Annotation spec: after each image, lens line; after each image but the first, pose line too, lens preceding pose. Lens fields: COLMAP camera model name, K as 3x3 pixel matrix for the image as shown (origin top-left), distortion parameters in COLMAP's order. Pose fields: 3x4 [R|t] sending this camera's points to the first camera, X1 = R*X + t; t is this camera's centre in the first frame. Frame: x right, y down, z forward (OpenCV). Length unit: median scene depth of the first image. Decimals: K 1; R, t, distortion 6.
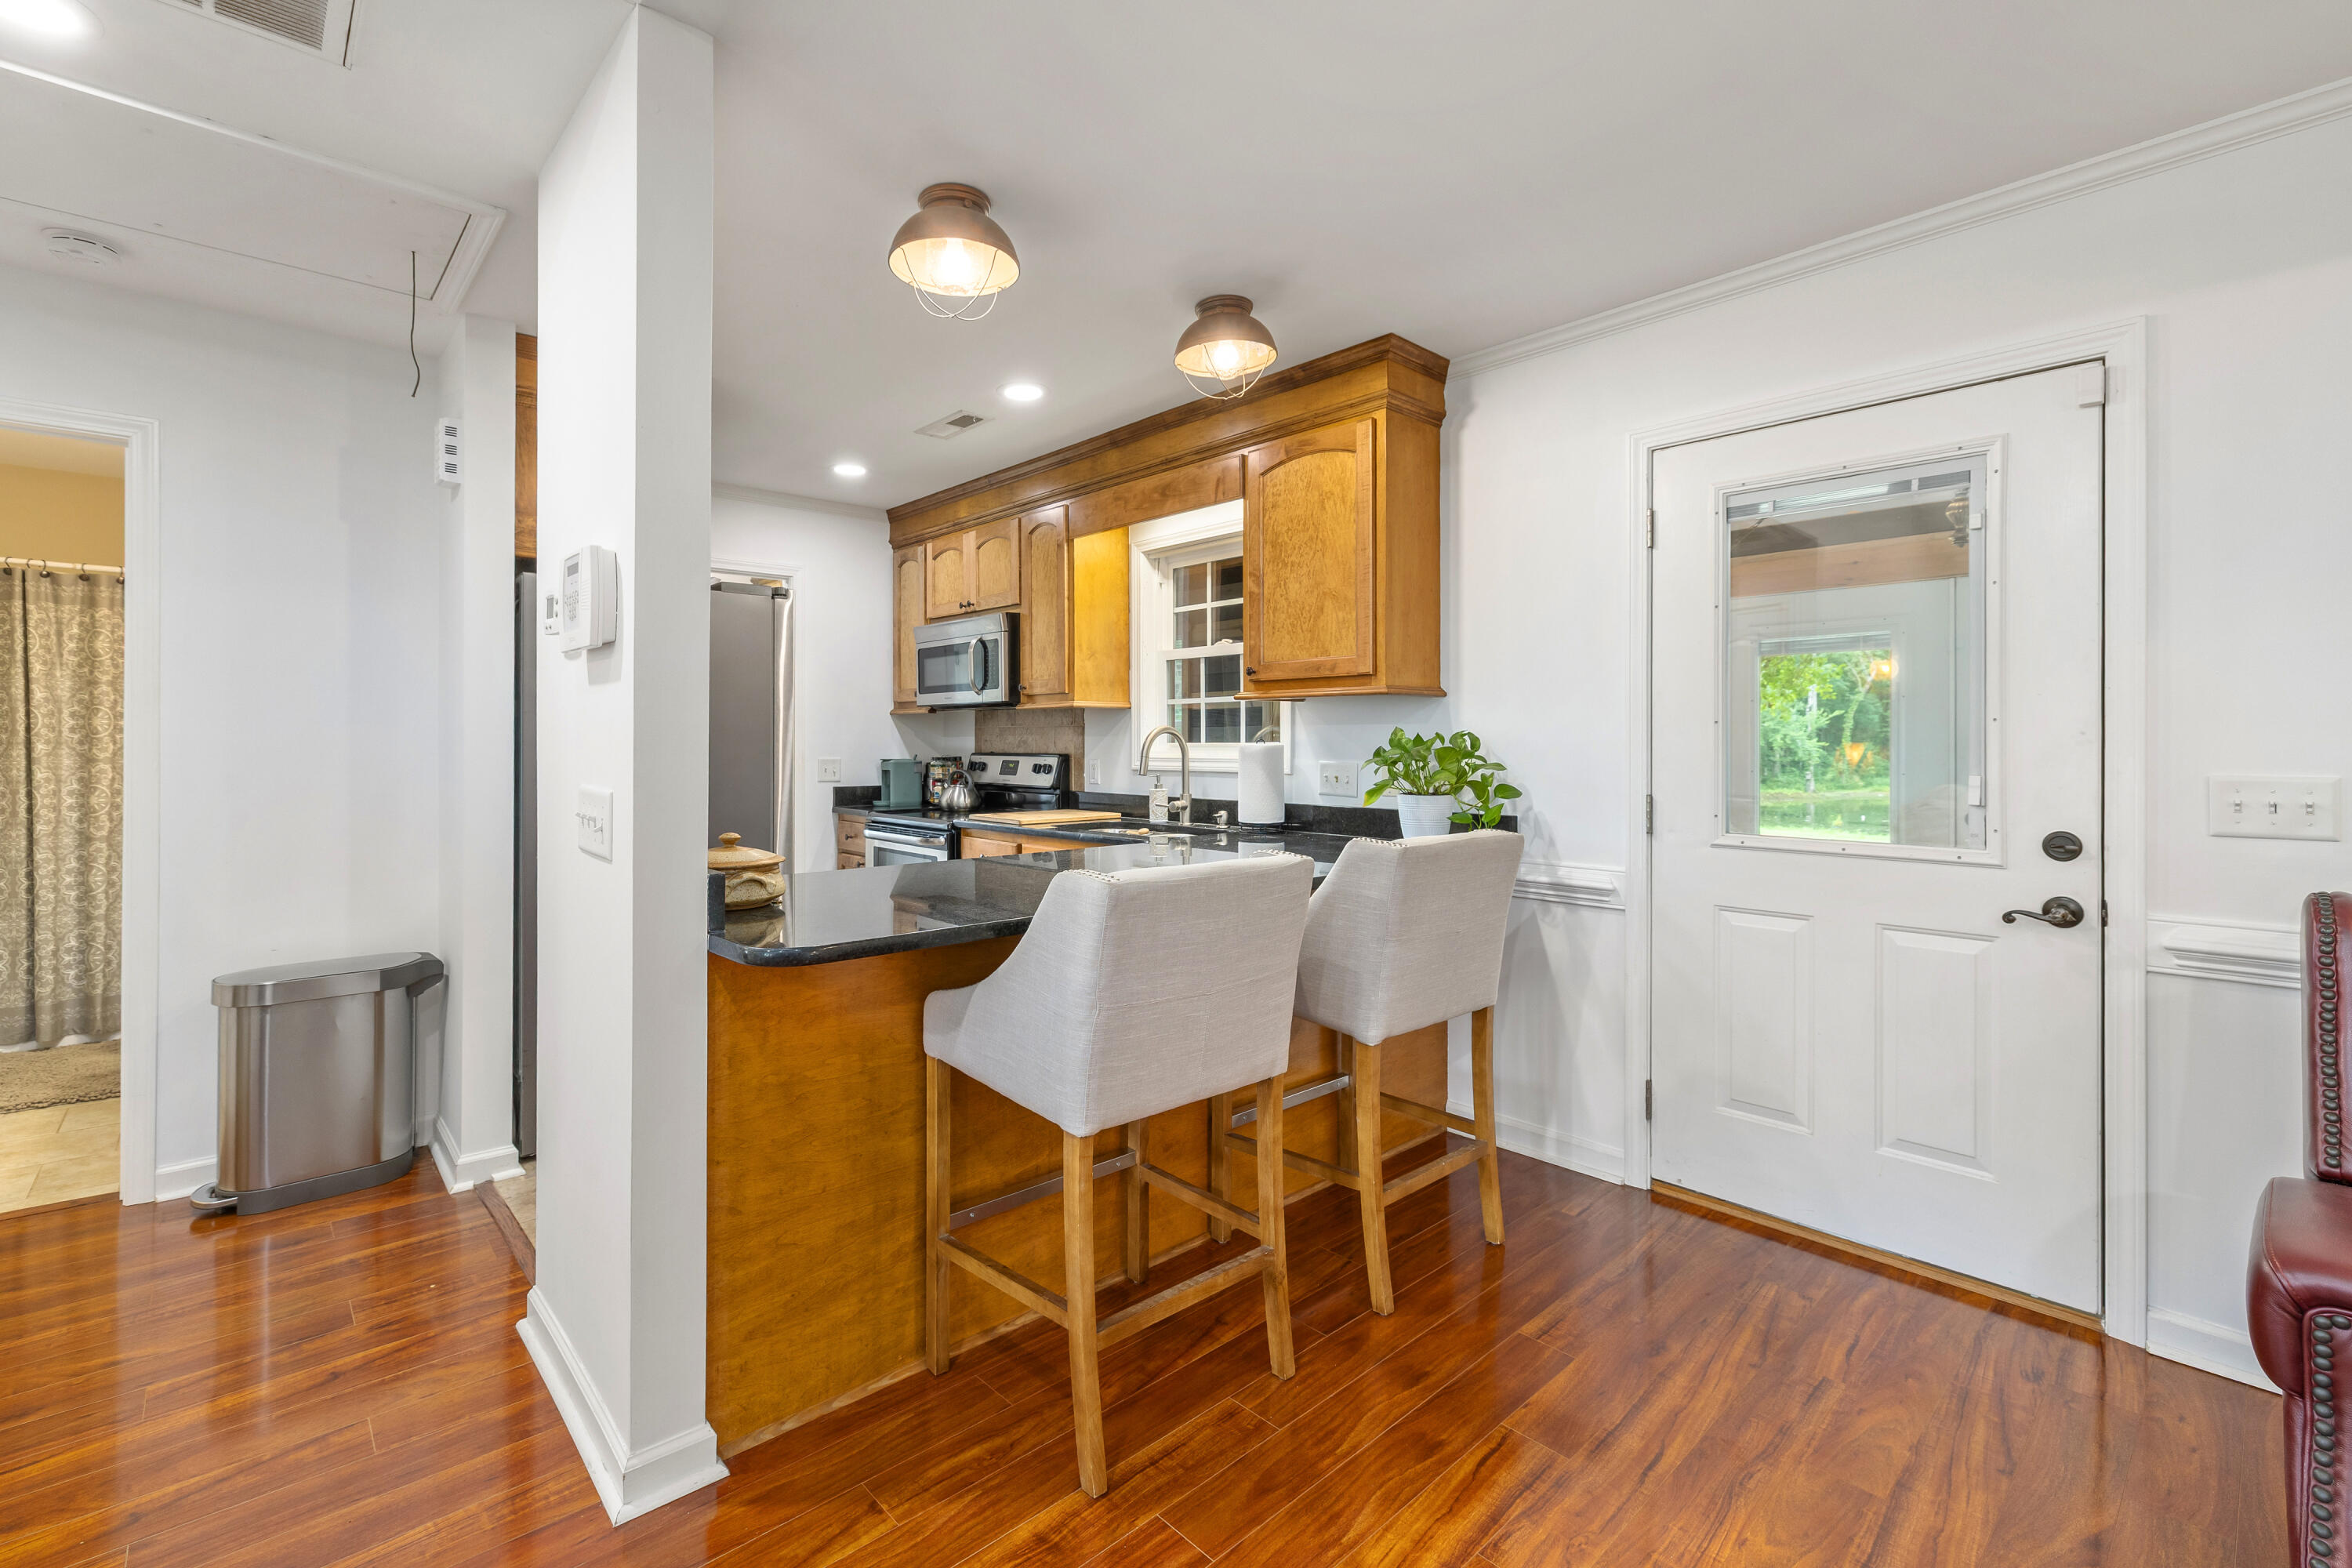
lens RADIAL K [[1027.9, 0, 1169.6], [0, 1027.9, 766.5], [0, 0, 1]] dist [-0.003102, -0.000509]
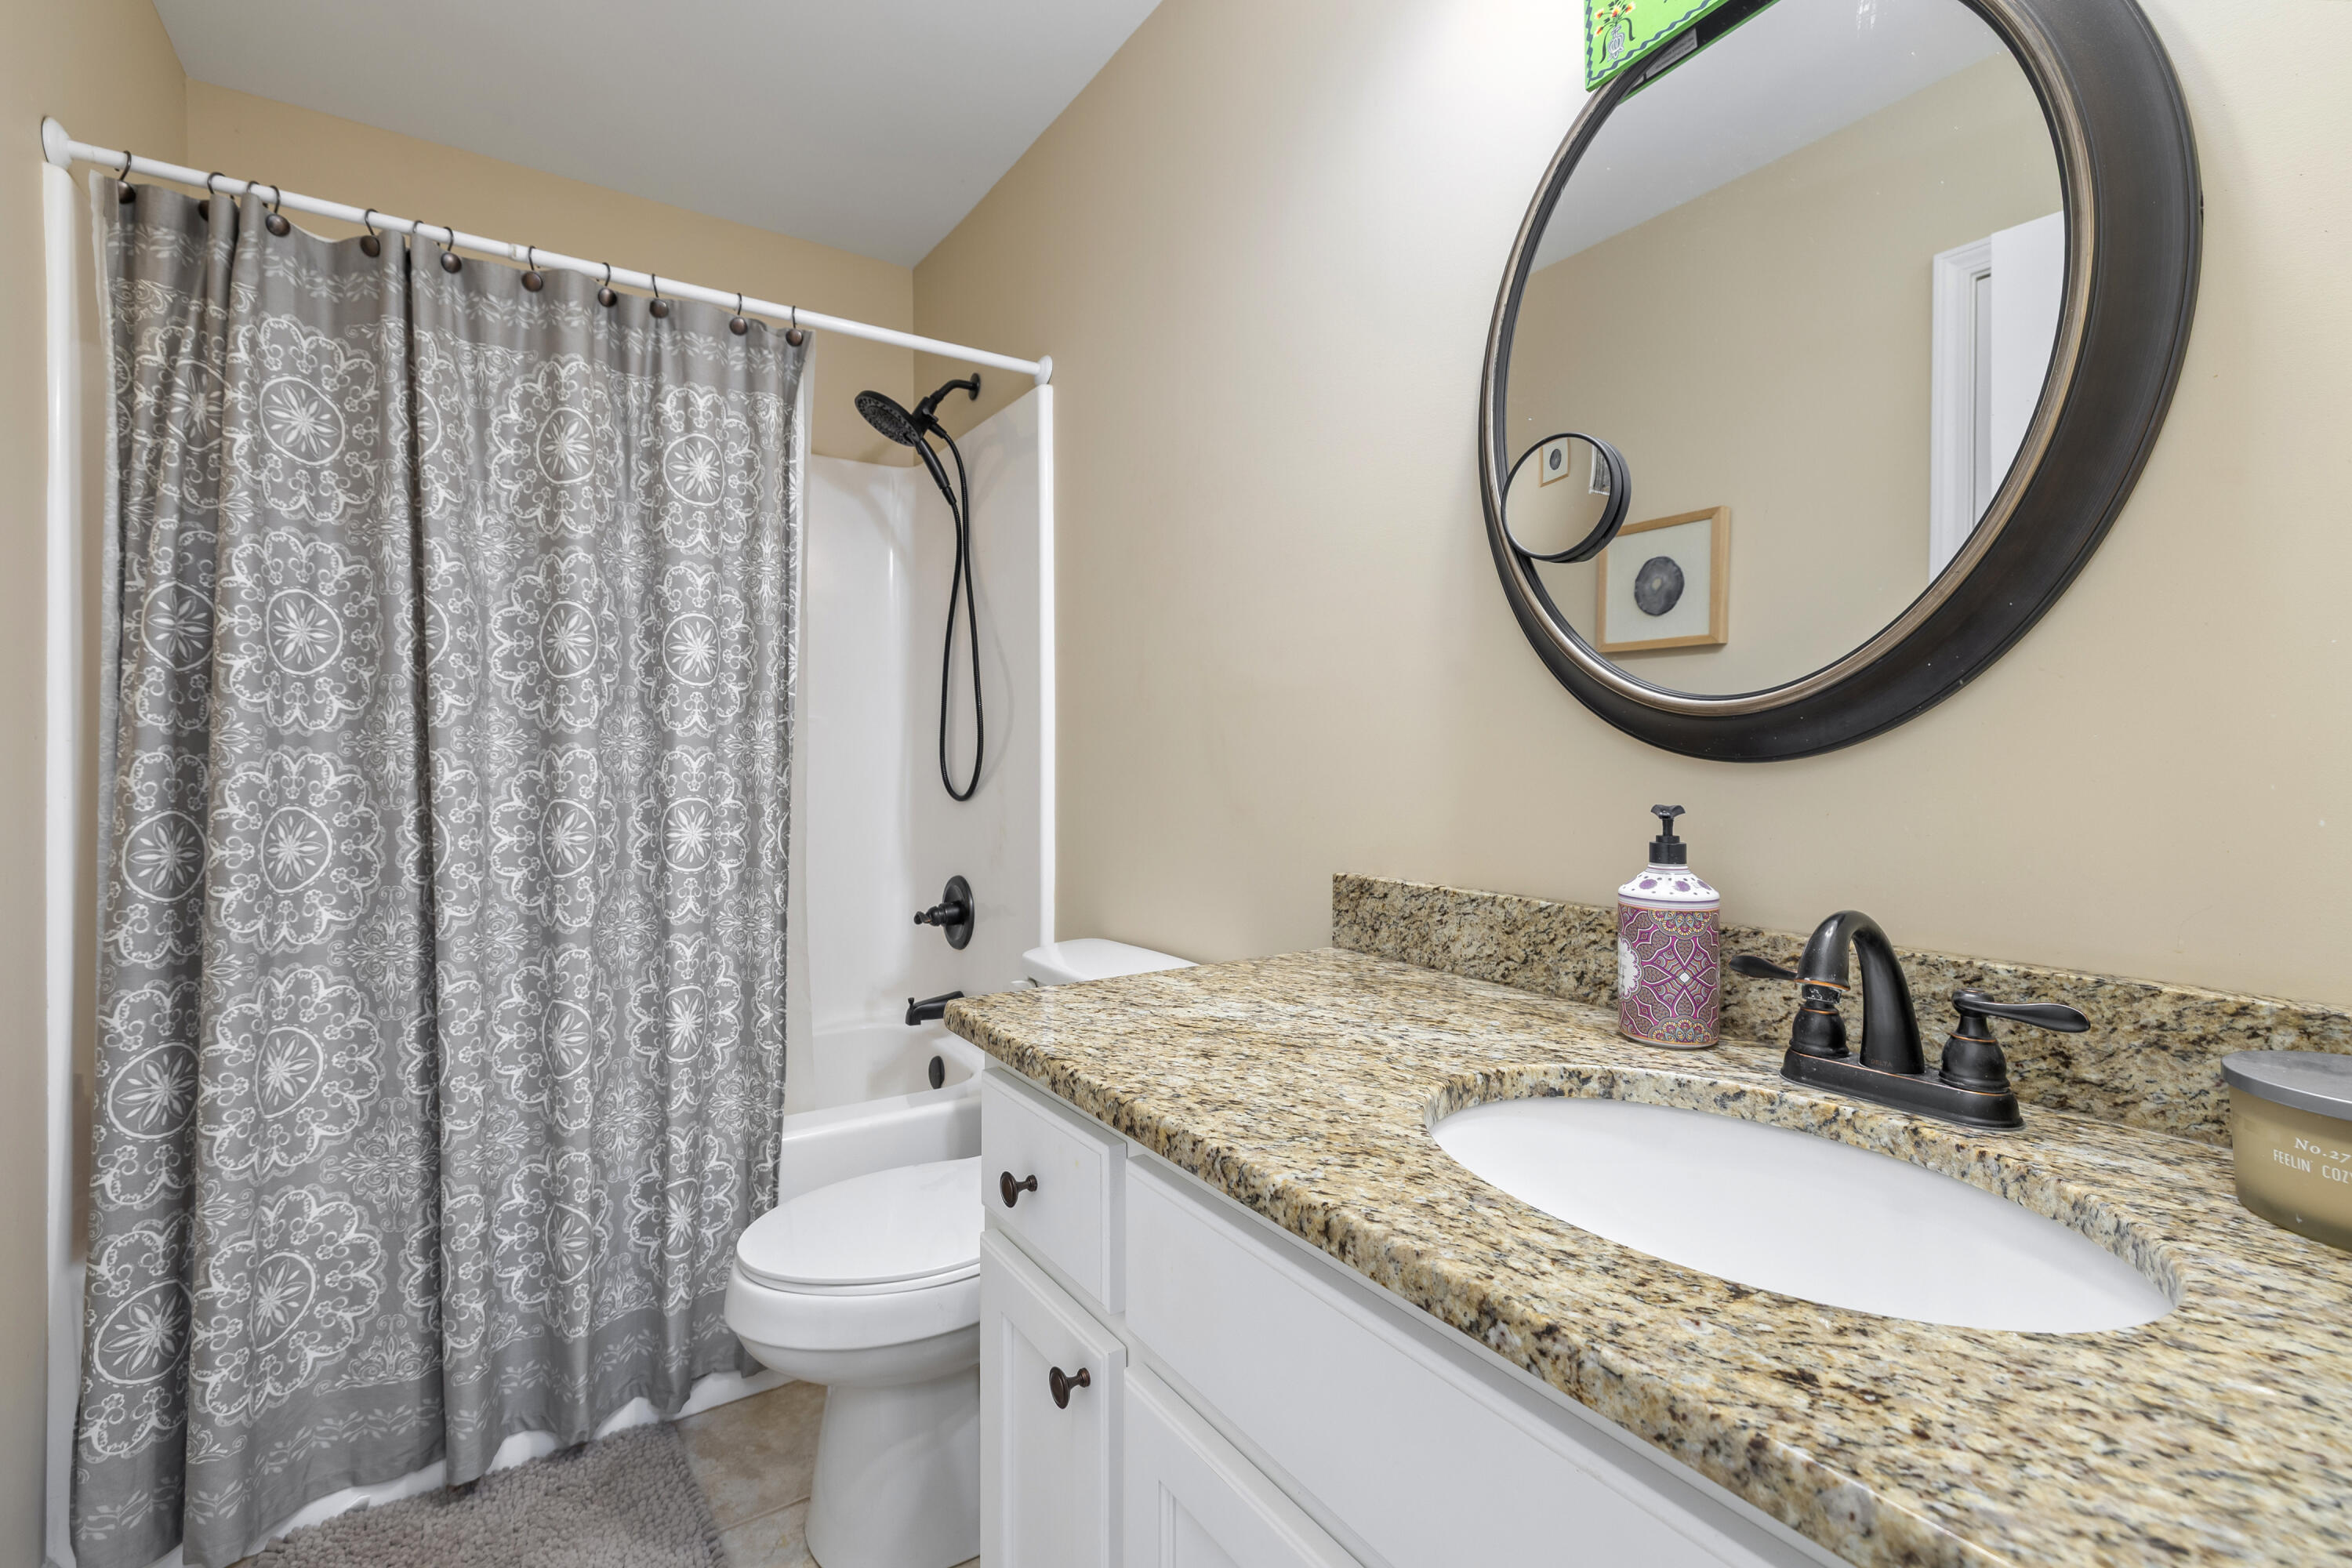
lens RADIAL K [[1027.9, 0, 1182.8], [0, 1027.9, 778.2], [0, 0, 1]] dist [-0.003102, -0.000509]
pose [[0.986455, 0.000940, -0.164028, -0.763209], [0.000803, 0.999944, 0.010560, 0.005937], [0.164029, -0.010548, 0.986399, 0.660766]]
